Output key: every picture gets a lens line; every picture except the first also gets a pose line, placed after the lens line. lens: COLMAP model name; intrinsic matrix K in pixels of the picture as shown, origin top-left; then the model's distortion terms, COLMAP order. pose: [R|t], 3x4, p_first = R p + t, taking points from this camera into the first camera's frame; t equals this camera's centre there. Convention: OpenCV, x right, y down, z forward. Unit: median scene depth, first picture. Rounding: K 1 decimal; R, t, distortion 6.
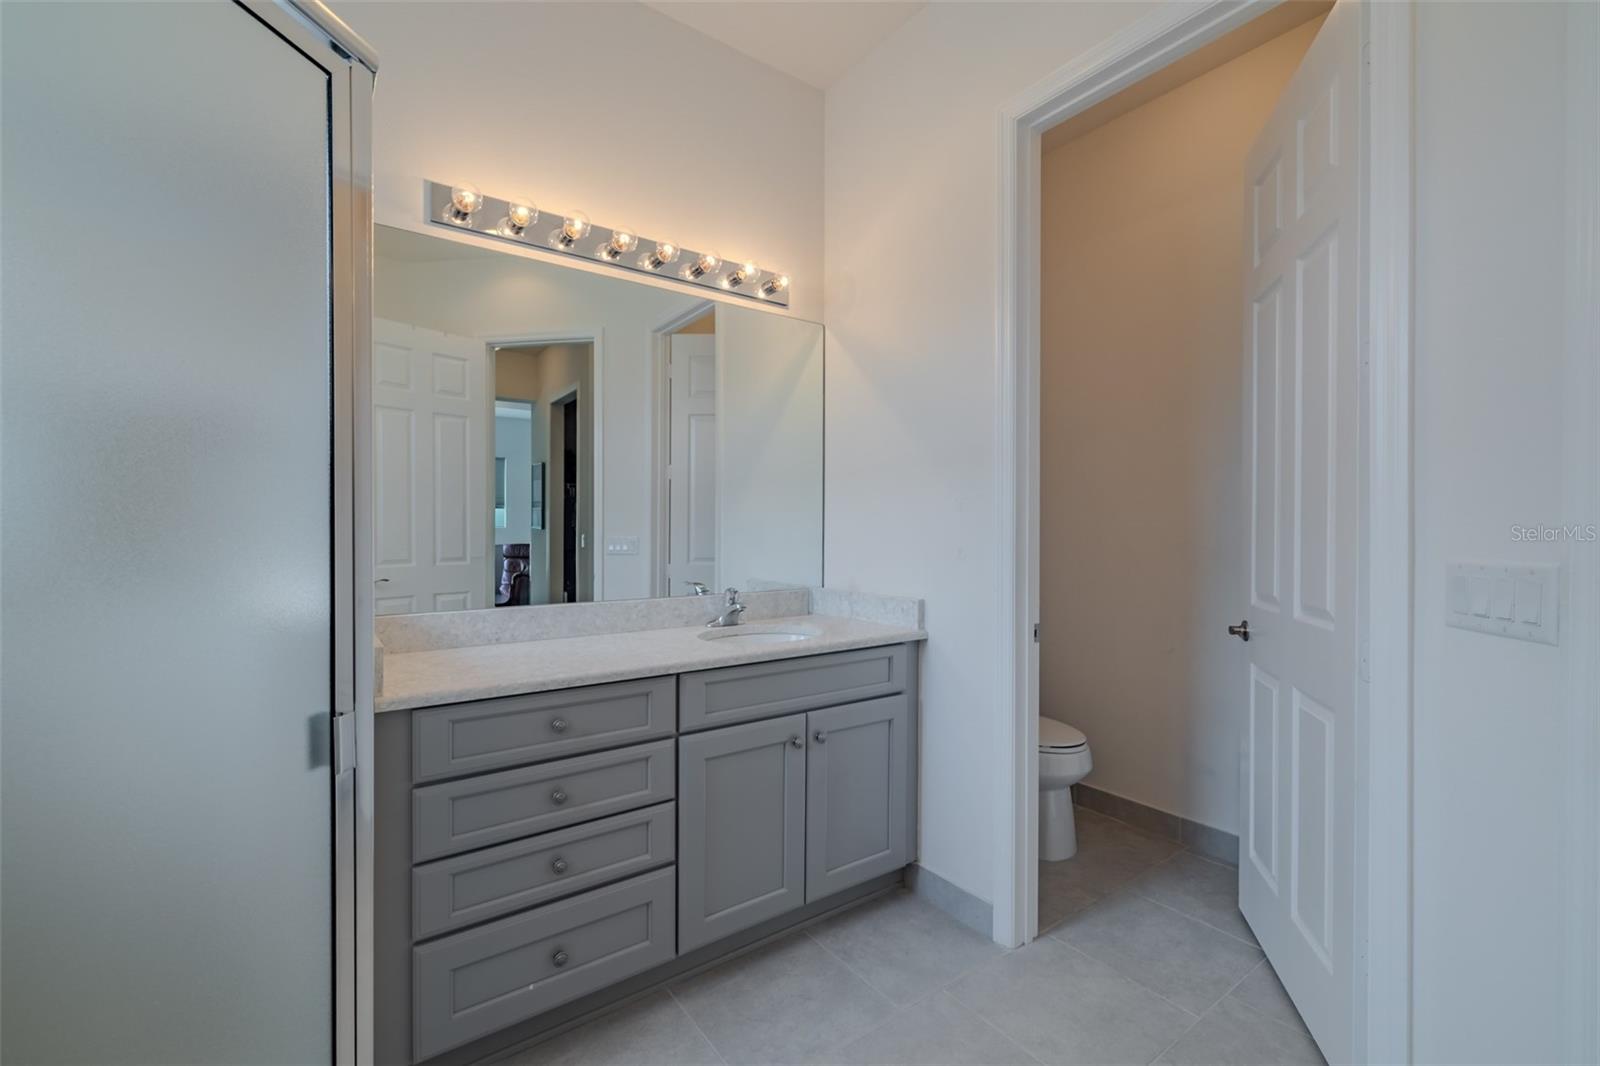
lens RADIAL K [[670.3, 0, 800.0], [0, 670.3, 532.2], [0, 0, 1]] dist [-0.001983, -0.000222]
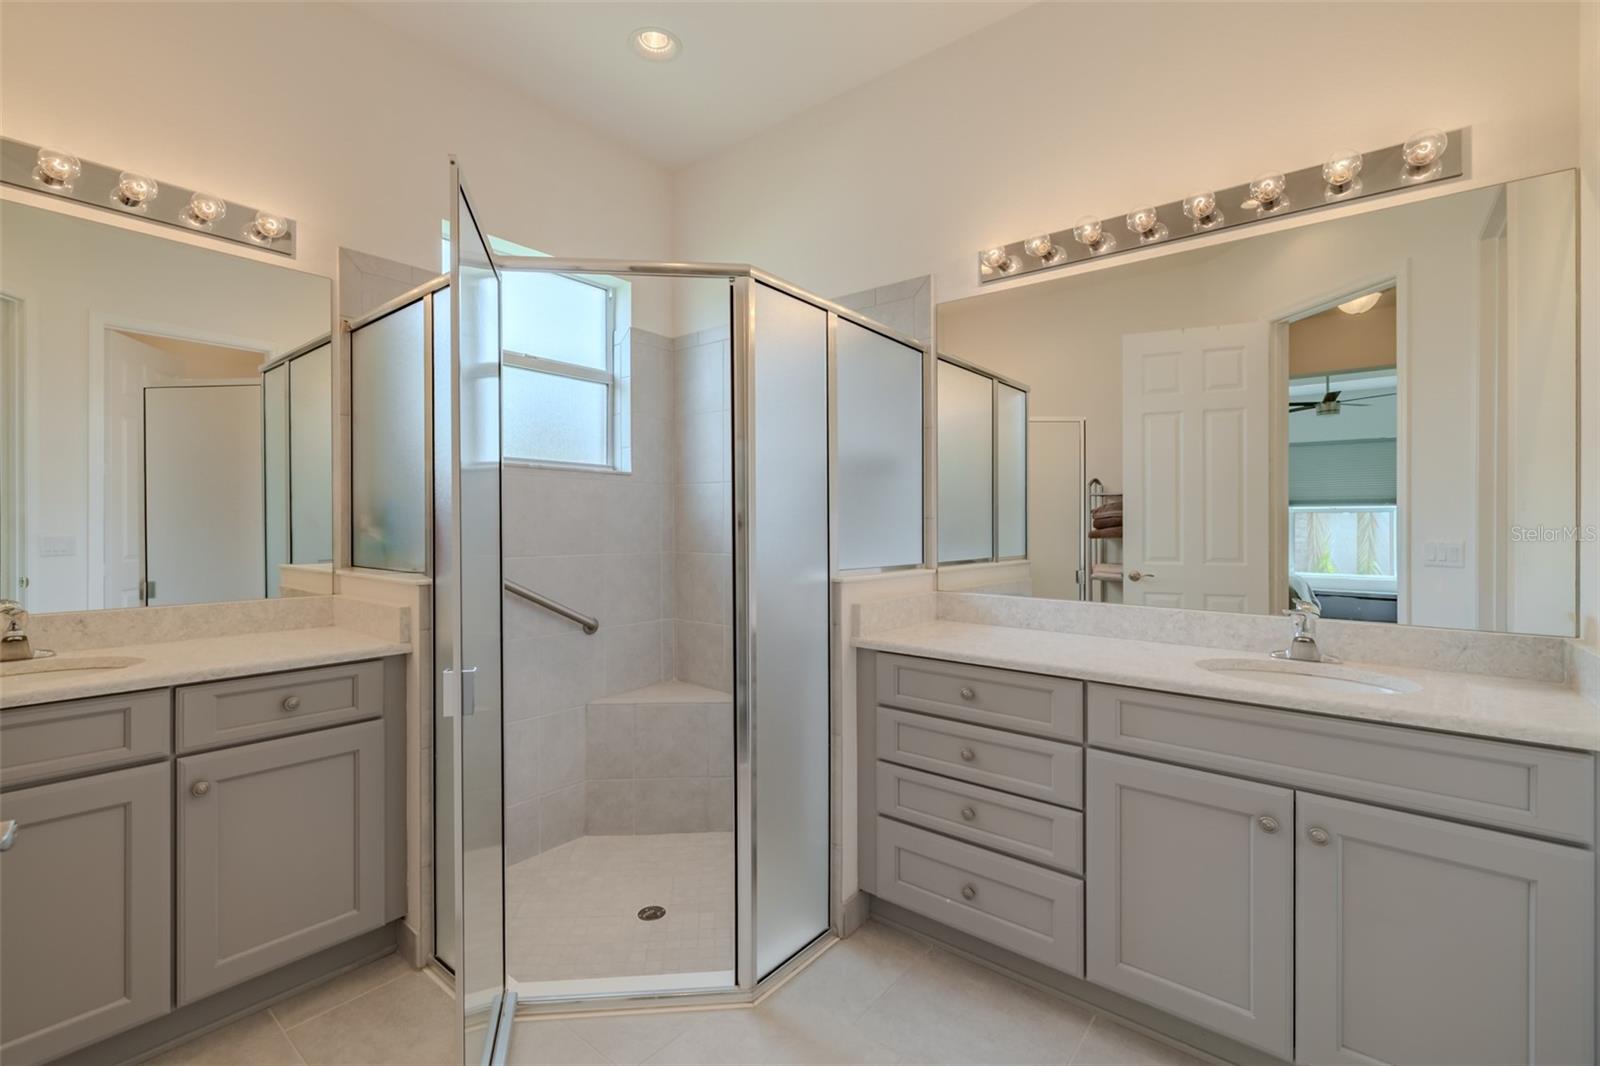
lens RADIAL K [[705.2, 0, 794.9], [0, 705.2, 525.2], [0, 0, 1]] dist [0.001173, -0.000043]
pose [[0.260590, 0.002927, -0.965445, 0.597974], [-0.010391, 0.999946, 0.000227, -0.005862], [0.965394, 0.009973, 0.260607, 0.296069]]
